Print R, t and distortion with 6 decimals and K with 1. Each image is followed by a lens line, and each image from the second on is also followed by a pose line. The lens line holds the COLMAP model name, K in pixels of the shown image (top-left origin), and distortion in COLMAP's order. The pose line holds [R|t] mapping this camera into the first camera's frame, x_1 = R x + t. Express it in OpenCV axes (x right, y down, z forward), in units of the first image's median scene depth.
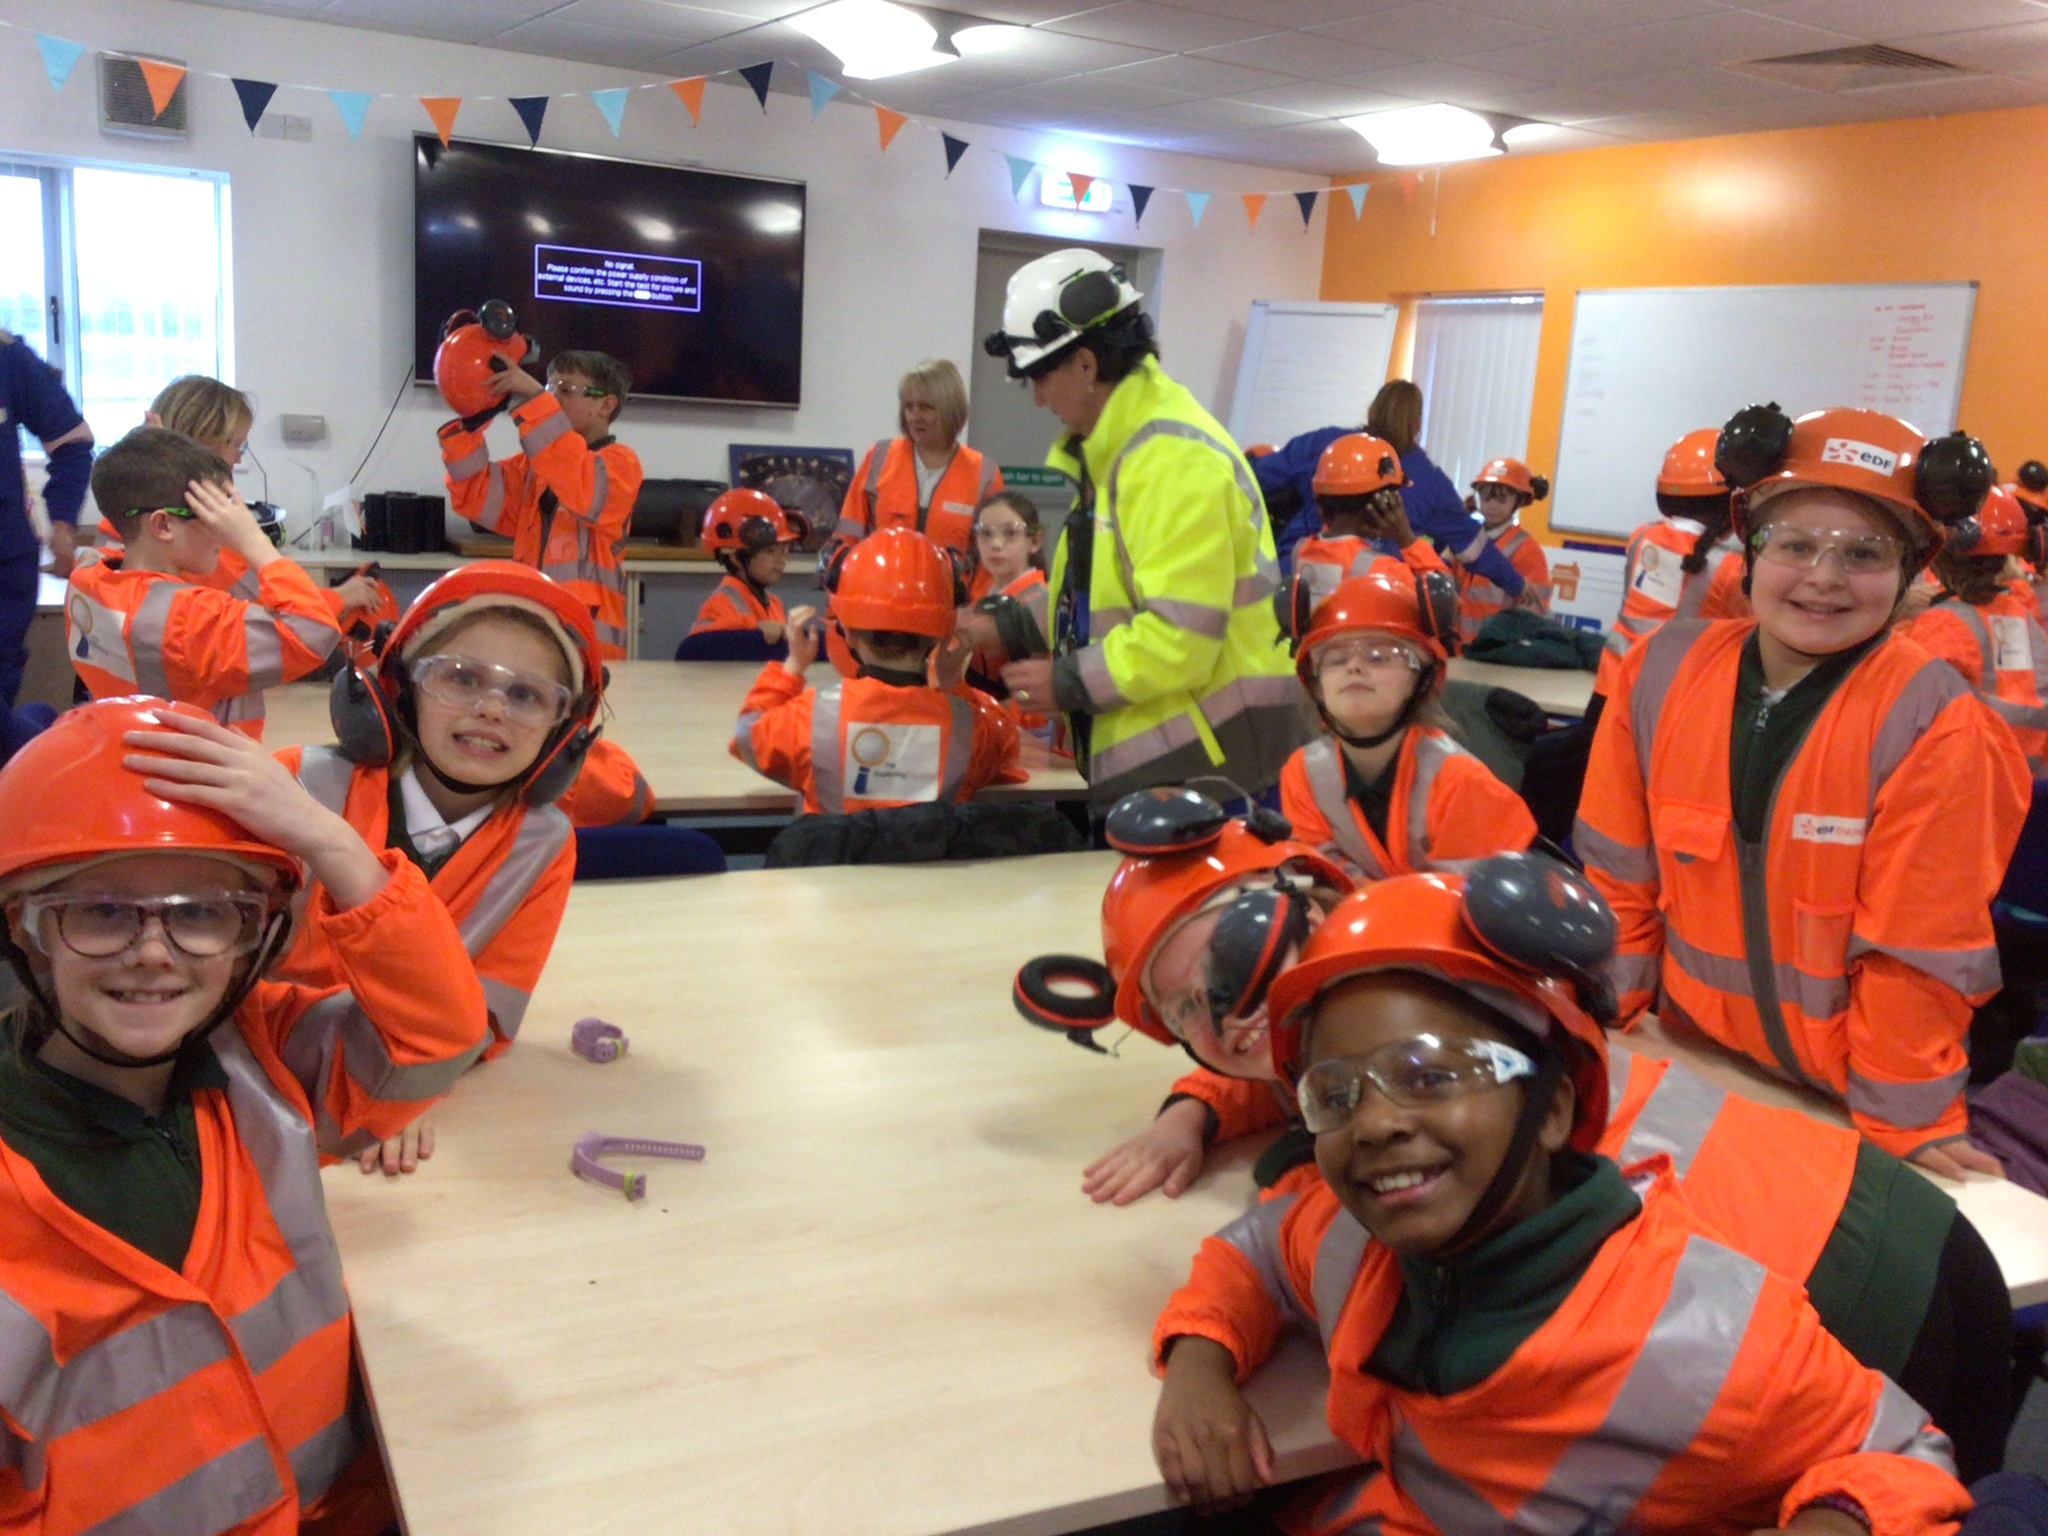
lens RADIAL K [[1860.2, 0, 1033.9], [0, 1860.2, 774.6], [0, 0, 1]] dist [0.119209, -0.229223]
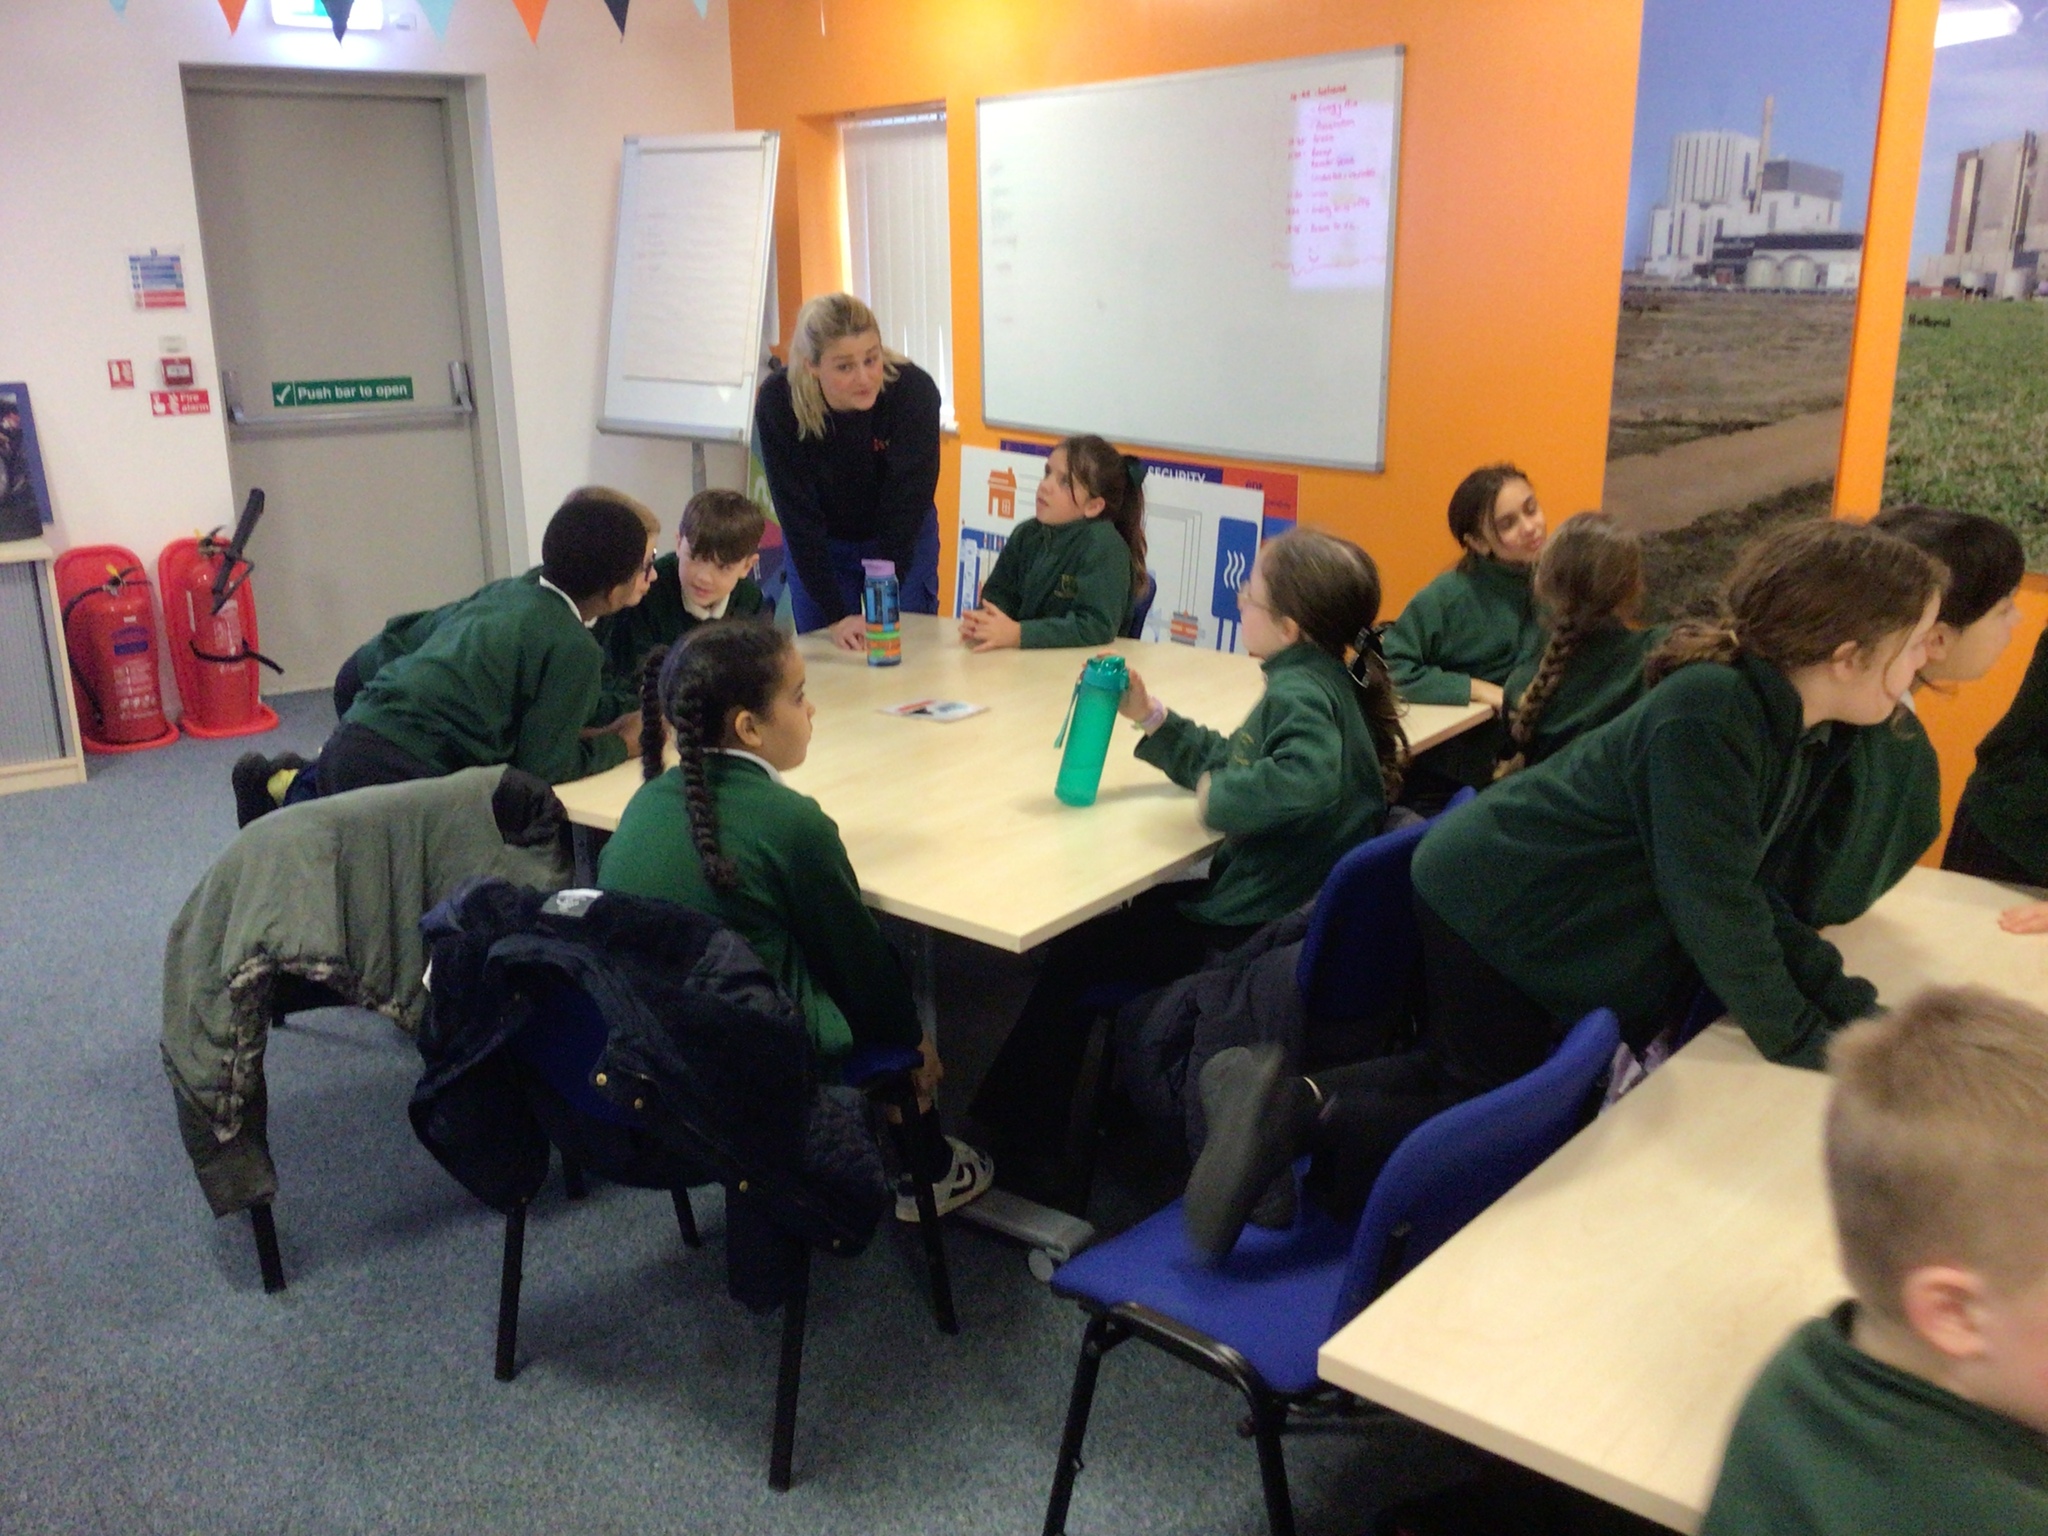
lens RADIAL K [[1890.5, 0, 1023.8], [0, 1890.5, 739.1], [0, 0, 1]] dist [0.132136, -0.237424]
pose [[0.995300, -0.087037, 0.042467, 0.275435], [0.084301, 0.994482, 0.062435, -0.056579], [-0.047667, -0.058562, 0.997145, 0.255535]]
